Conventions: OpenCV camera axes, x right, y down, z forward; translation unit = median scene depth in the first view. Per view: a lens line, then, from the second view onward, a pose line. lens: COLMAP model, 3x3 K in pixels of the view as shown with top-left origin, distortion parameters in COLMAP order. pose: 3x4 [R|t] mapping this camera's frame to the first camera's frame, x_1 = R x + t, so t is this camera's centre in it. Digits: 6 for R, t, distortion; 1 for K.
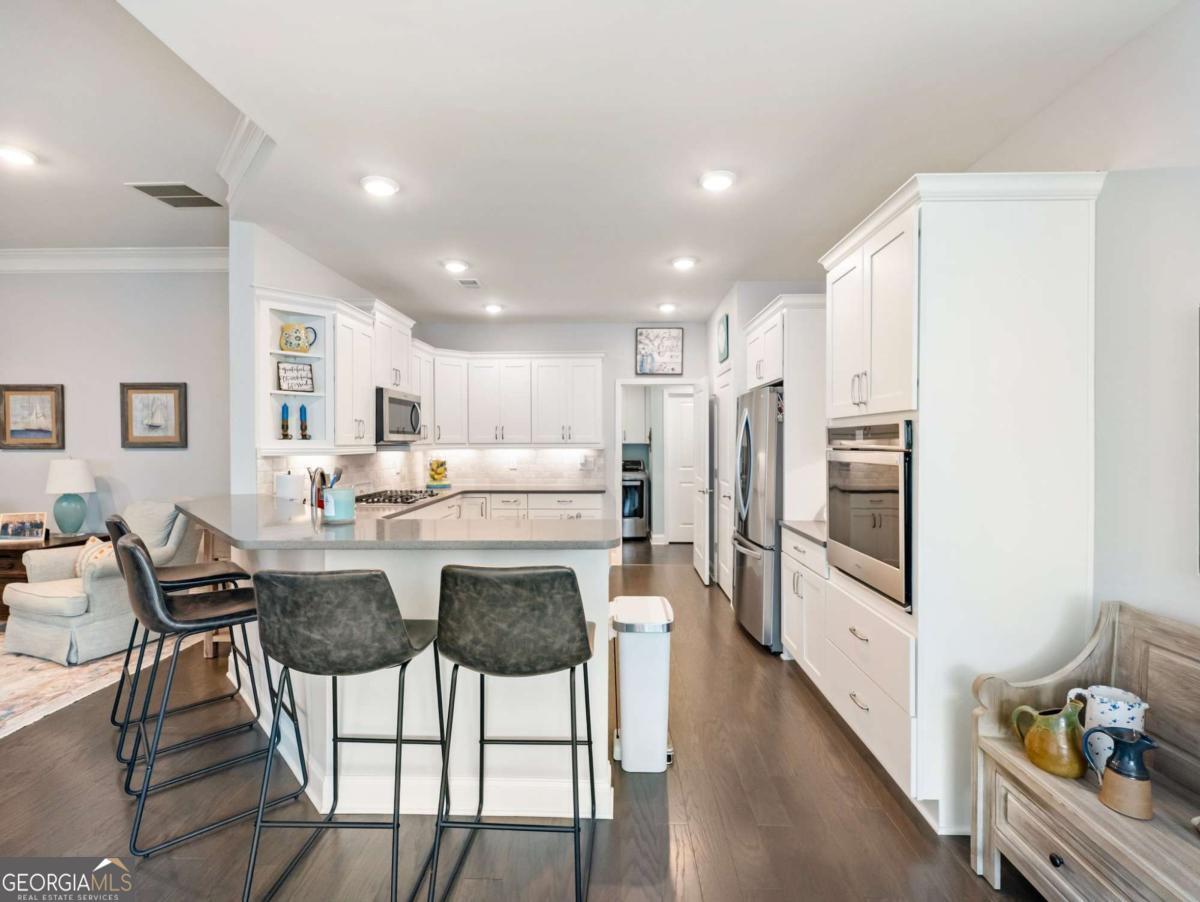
lens RADIAL K [[549.9, 0, 599.9], [0, 549.9, 450.7], [0, 0, 1]] dist [0.002060, -0.000073]
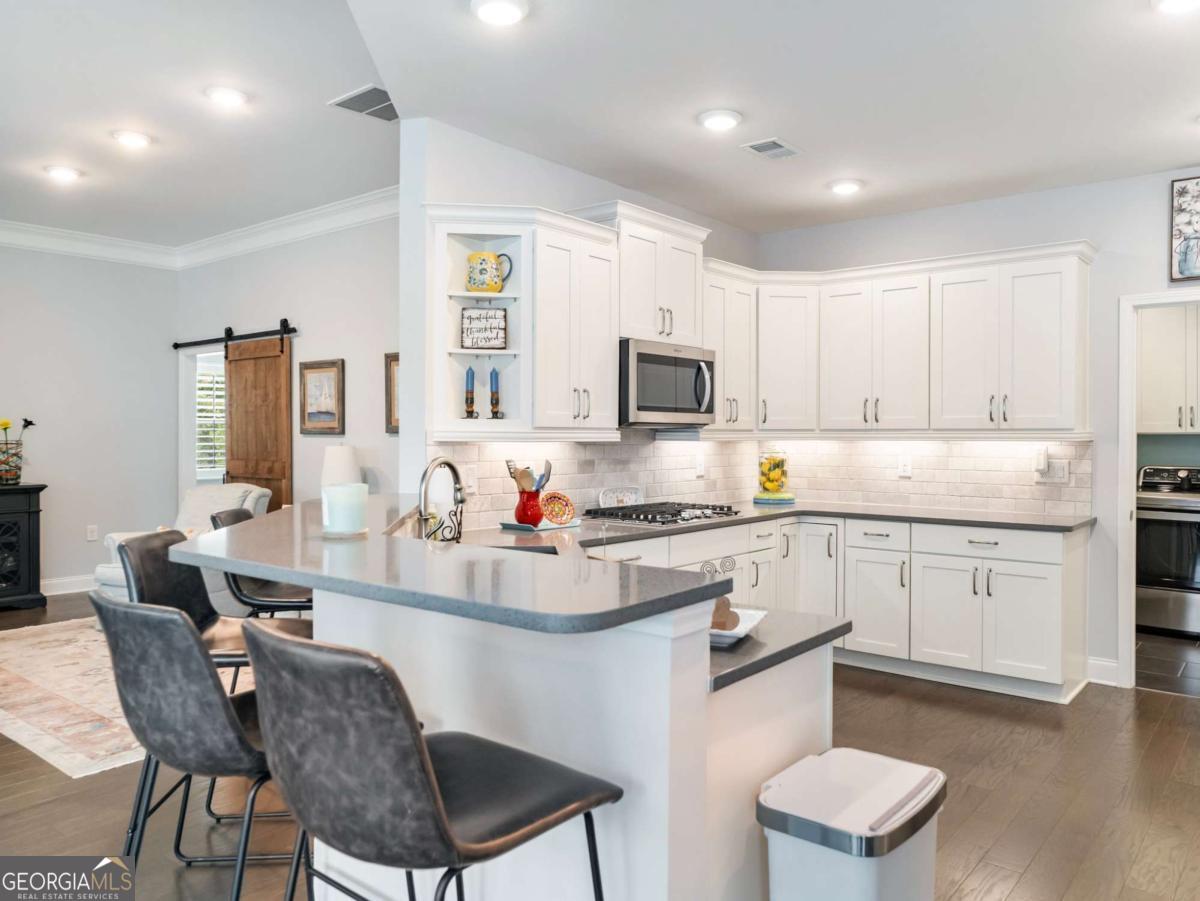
lens RADIAL K [[876.2, 0, 600.1], [0, 876.2, 443.6], [0, 0, 1]] dist [-0.000250, 0.001067]
pose [[0.793790, 0.010801, -0.608096, 0.211847], [-0.014984, 0.999886, -0.001799, 0.009739], [0.608008, 0.010540, 0.793861, 0.195405]]
